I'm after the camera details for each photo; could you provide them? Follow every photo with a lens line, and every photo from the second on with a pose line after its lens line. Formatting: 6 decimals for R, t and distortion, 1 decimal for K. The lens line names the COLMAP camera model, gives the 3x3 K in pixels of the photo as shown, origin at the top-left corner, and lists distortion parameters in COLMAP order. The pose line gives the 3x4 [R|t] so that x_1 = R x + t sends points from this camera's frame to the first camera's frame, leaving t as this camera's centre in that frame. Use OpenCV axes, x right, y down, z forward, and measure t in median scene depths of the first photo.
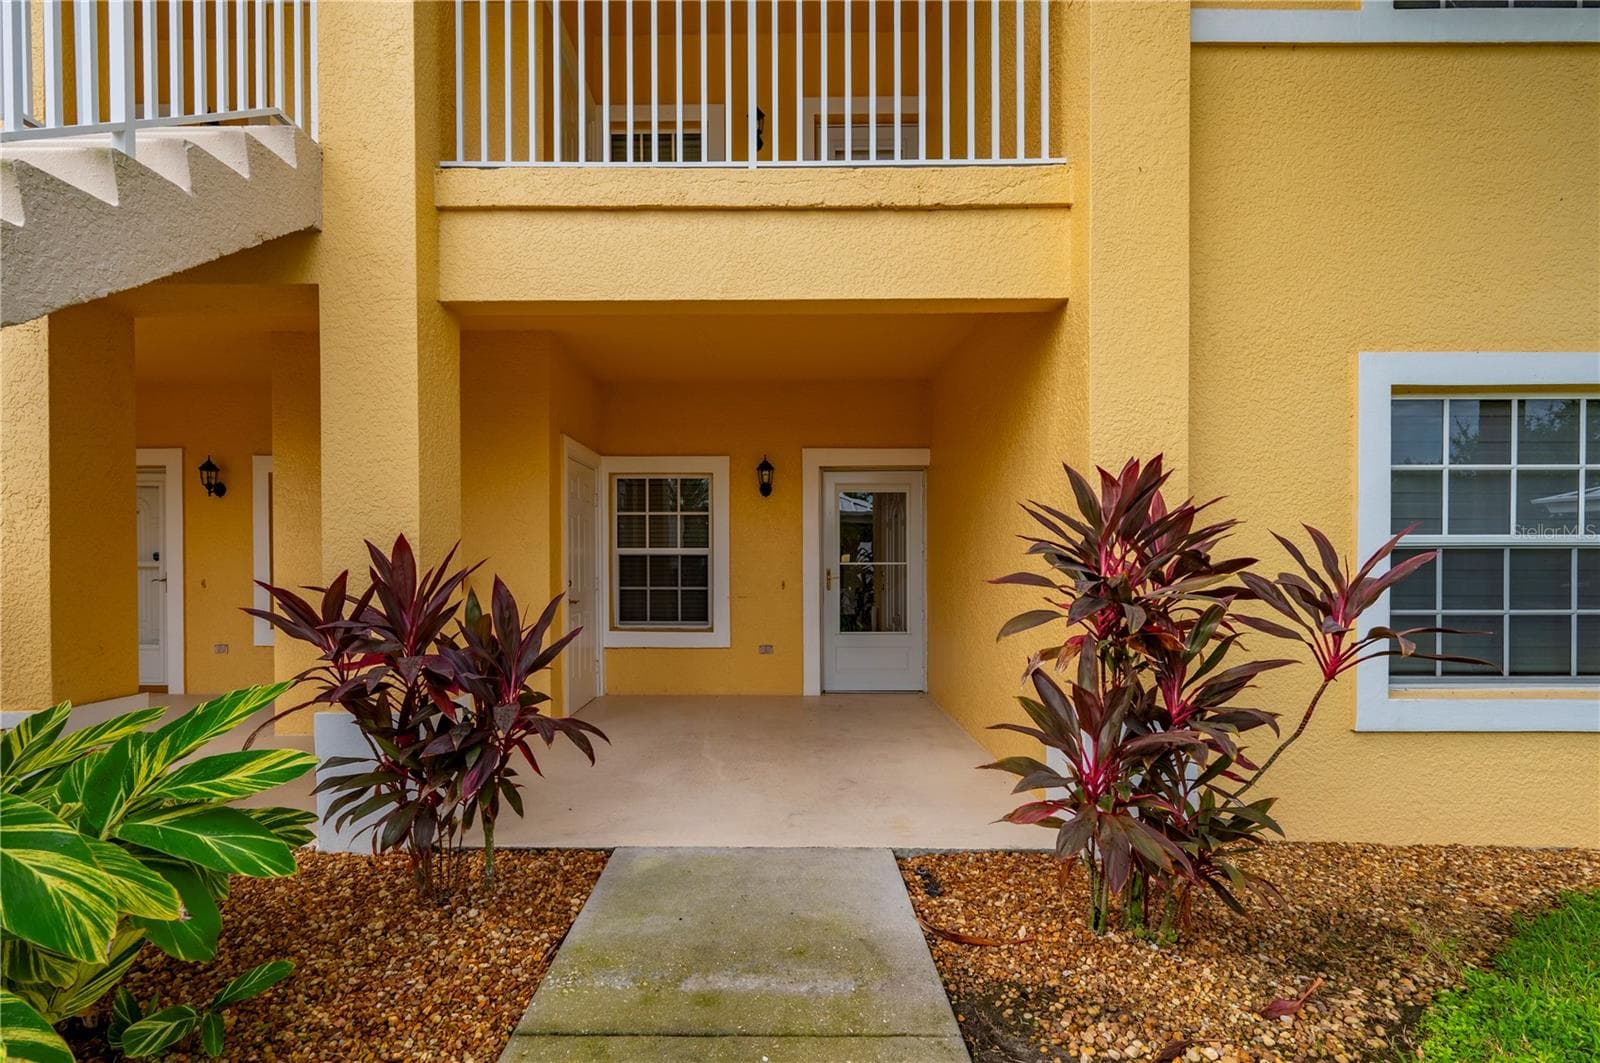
lens RADIAL K [[759.2, 0, 793.2], [0, 759.2, 562.2], [0, 0, 1]] dist [-0.000790, -0.000262]
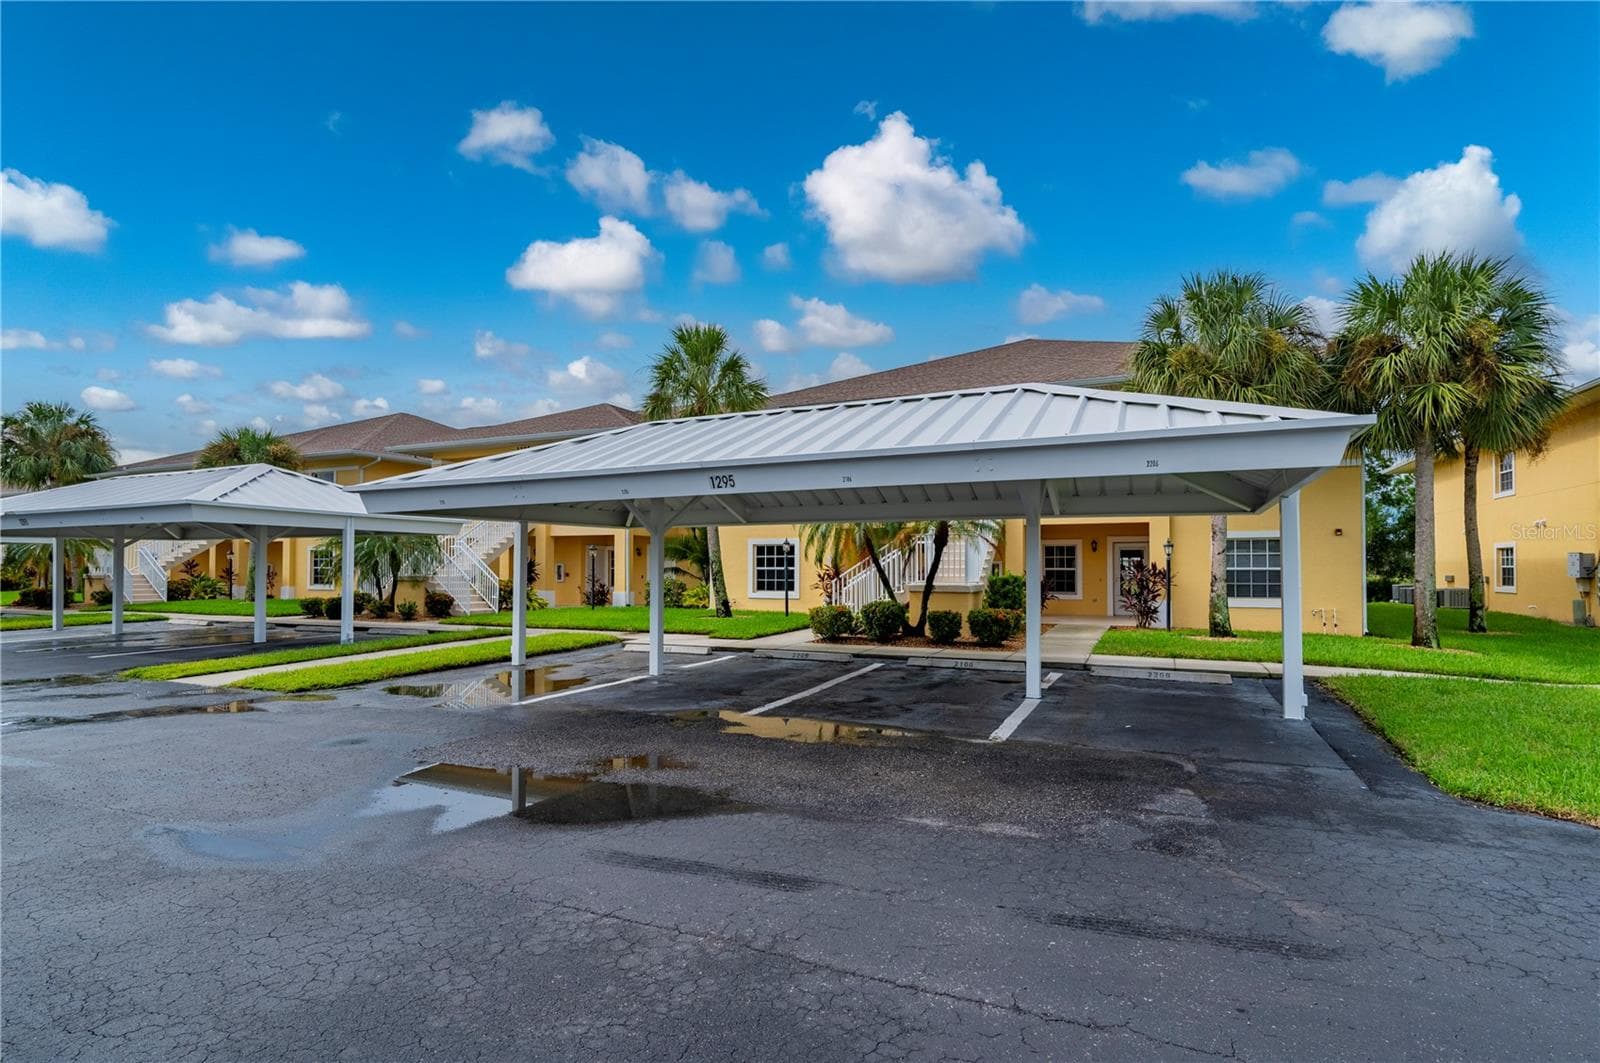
lens RADIAL K [[759.2, 0, 793.2], [0, 759.2, 562.2], [0, 0, 1]] dist [-0.000790, -0.000262]
pose [[0.895339, -0.001088, -0.445383, 0.251568], [-0.005250, 0.999902, -0.012996, 0.004111], [0.445354, 0.013974, 0.895246, -2.416739]]
